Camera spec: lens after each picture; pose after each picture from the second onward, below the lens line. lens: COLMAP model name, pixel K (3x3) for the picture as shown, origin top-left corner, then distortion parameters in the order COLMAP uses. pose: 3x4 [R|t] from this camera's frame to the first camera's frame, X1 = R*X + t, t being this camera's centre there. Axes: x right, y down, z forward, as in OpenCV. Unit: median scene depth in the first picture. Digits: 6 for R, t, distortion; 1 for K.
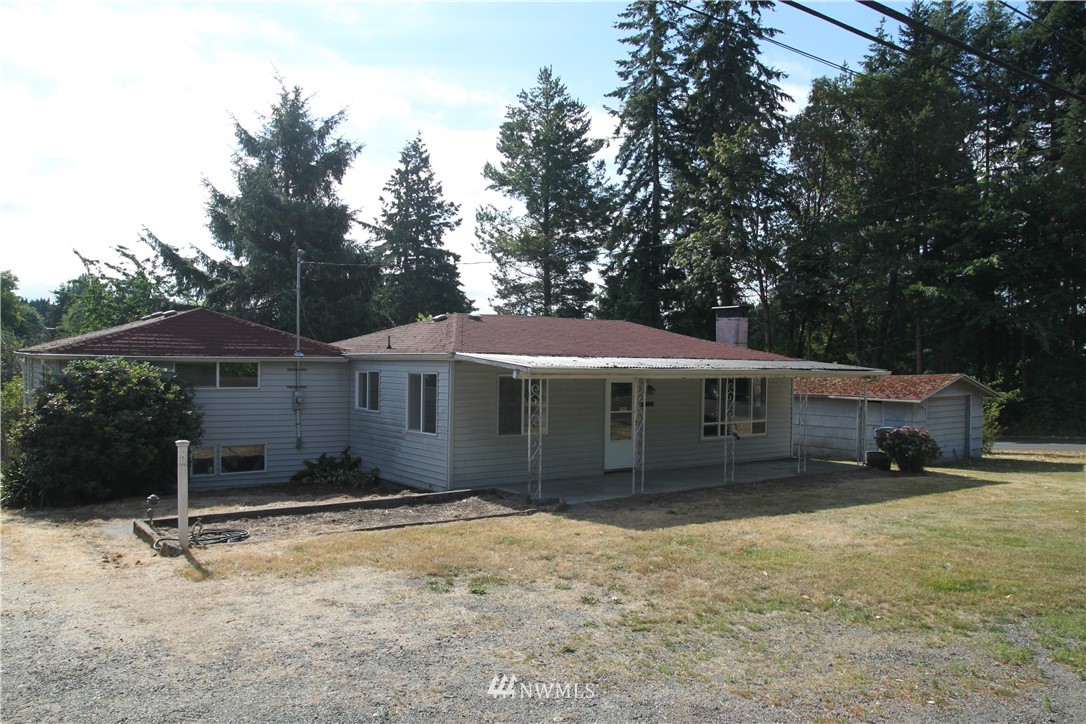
lens RADIAL K [[828.7, 0, 543.0], [0, 828.7, 362.0], [0, 0, 1]] dist [-0.146246, 0.126999]
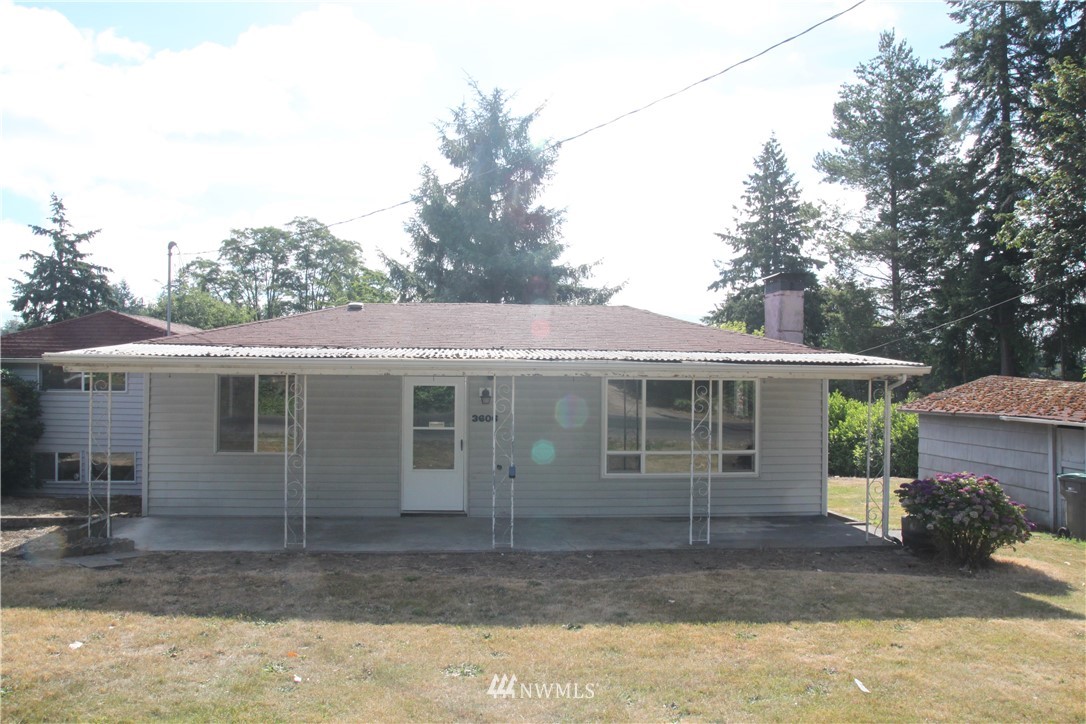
lens RADIAL K [[828.7, 0, 543.0], [0, 828.7, 362.0], [0, 0, 1]] dist [-0.146246, 0.126999]
pose [[0.851157, -0.018220, -0.524594, 0.413431], [0.002993, 0.999550, -0.029861, 0.020199], [0.524902, 0.023846, 0.850829, 0.358049]]
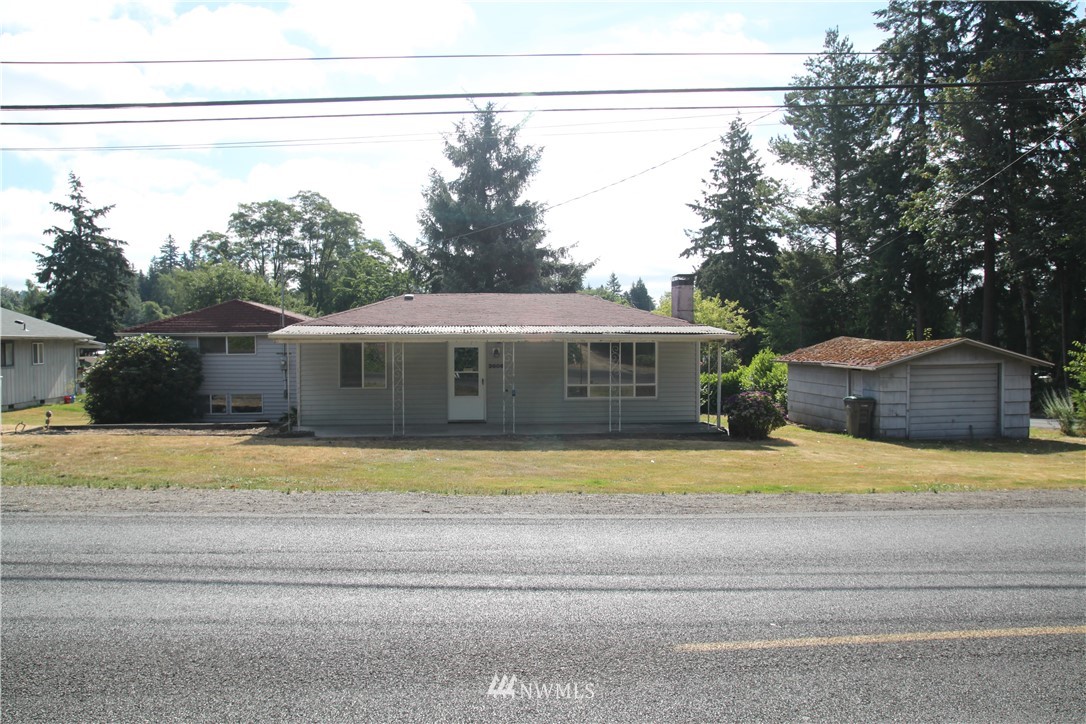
lens RADIAL K [[828.7, 0, 543.0], [0, 828.7, 362.0], [0, 0, 1]] dist [-0.146246, 0.126999]
pose [[0.858777, -0.001920, -0.512346, 0.616840], [0.013997, 0.999708, 0.019714, 0.018613], [0.512159, -0.024101, 0.858553, 0.030577]]
